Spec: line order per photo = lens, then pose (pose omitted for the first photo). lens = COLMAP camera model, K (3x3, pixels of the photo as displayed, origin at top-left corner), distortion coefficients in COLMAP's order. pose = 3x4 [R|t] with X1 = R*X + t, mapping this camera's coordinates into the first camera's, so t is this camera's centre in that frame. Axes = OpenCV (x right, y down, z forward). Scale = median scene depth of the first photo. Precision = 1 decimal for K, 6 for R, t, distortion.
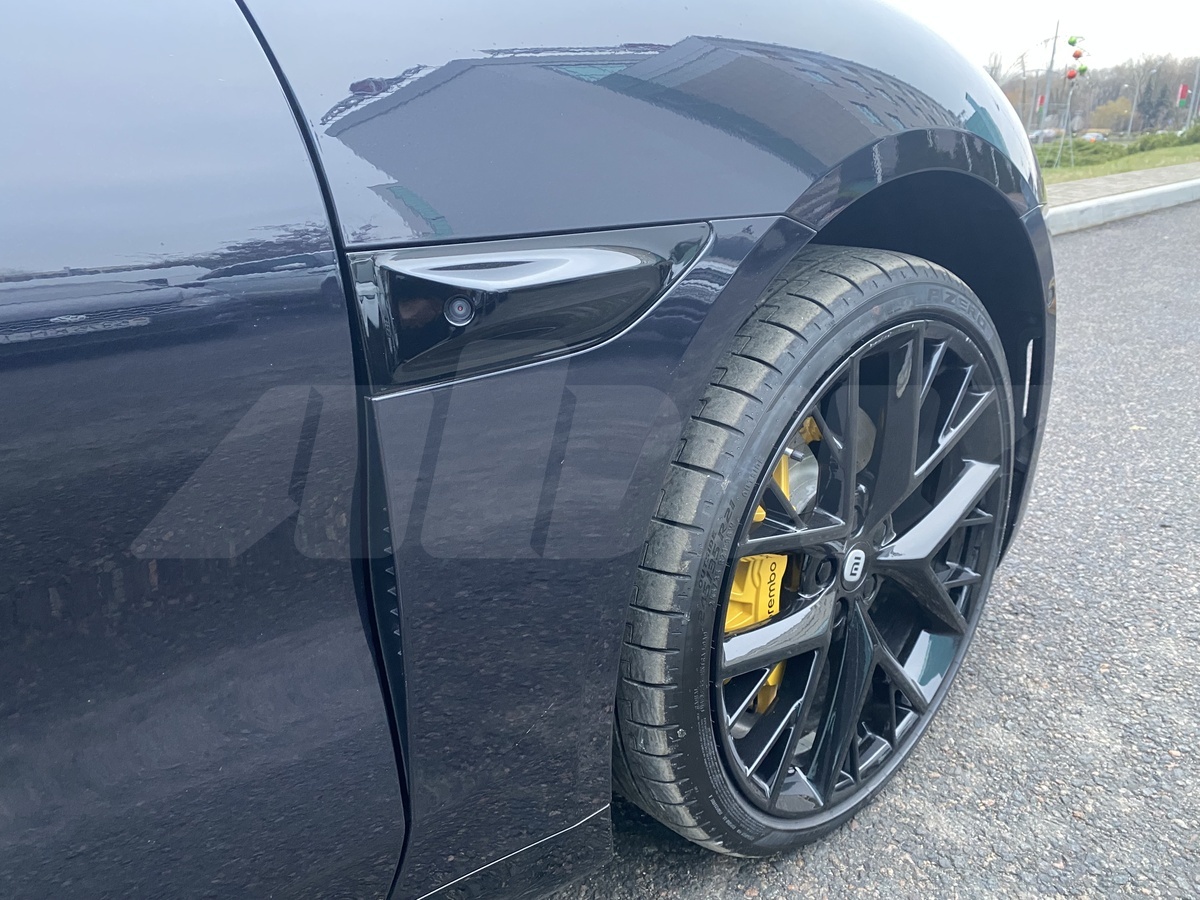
lens RADIAL K [[910.7, 0, 598.9], [0, 910.7, 454.9], [0, 0, 1]] dist [0.006019, 0.001233]
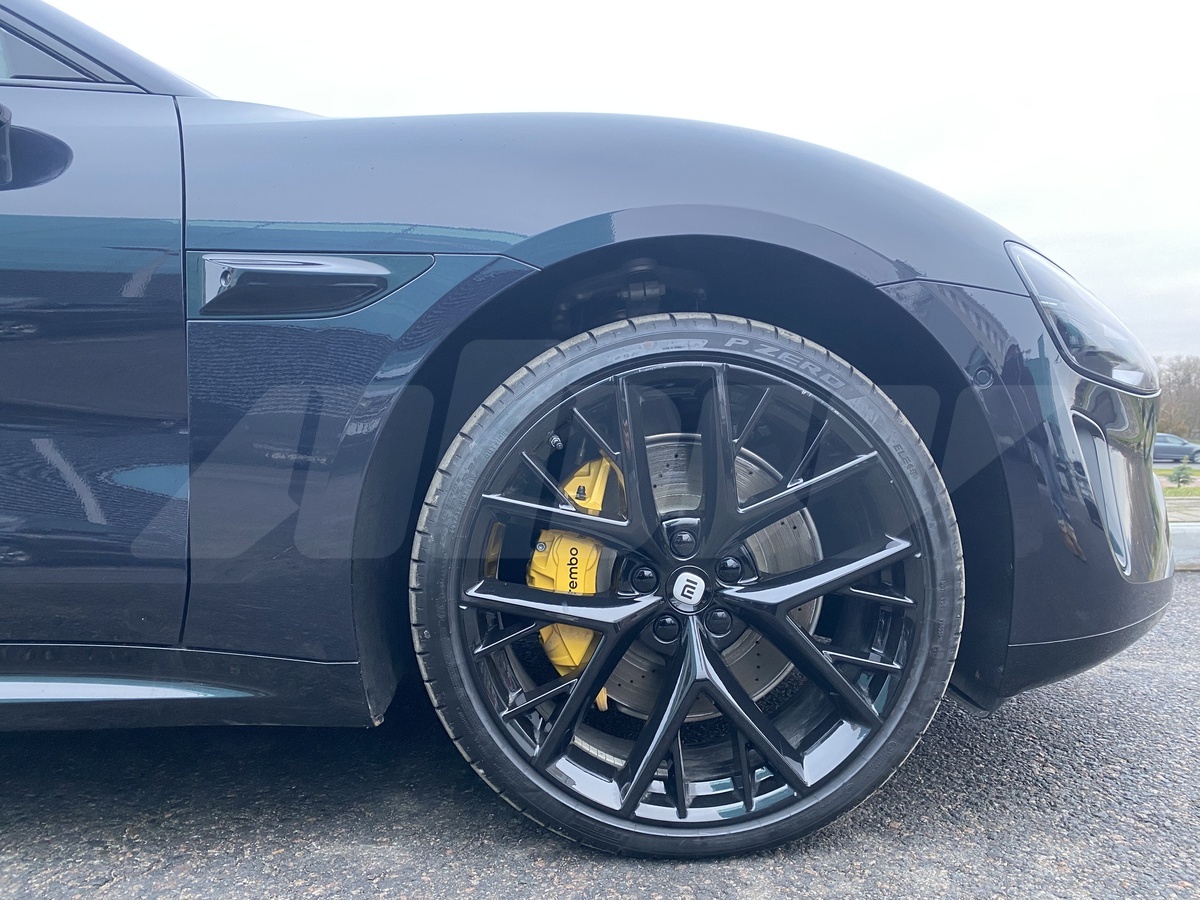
lens RADIAL K [[910.7, 0, 599.6], [0, 910.7, 449.1], [0, 0, 1]] dist [0.006019, 0.001233]
pose [[0.765527, 0.022740, -0.643002, 1.171114], [-0.223775, 0.946394, -0.232946, 0.315252], [0.603236, 0.322214, 0.729578, 0.106414]]
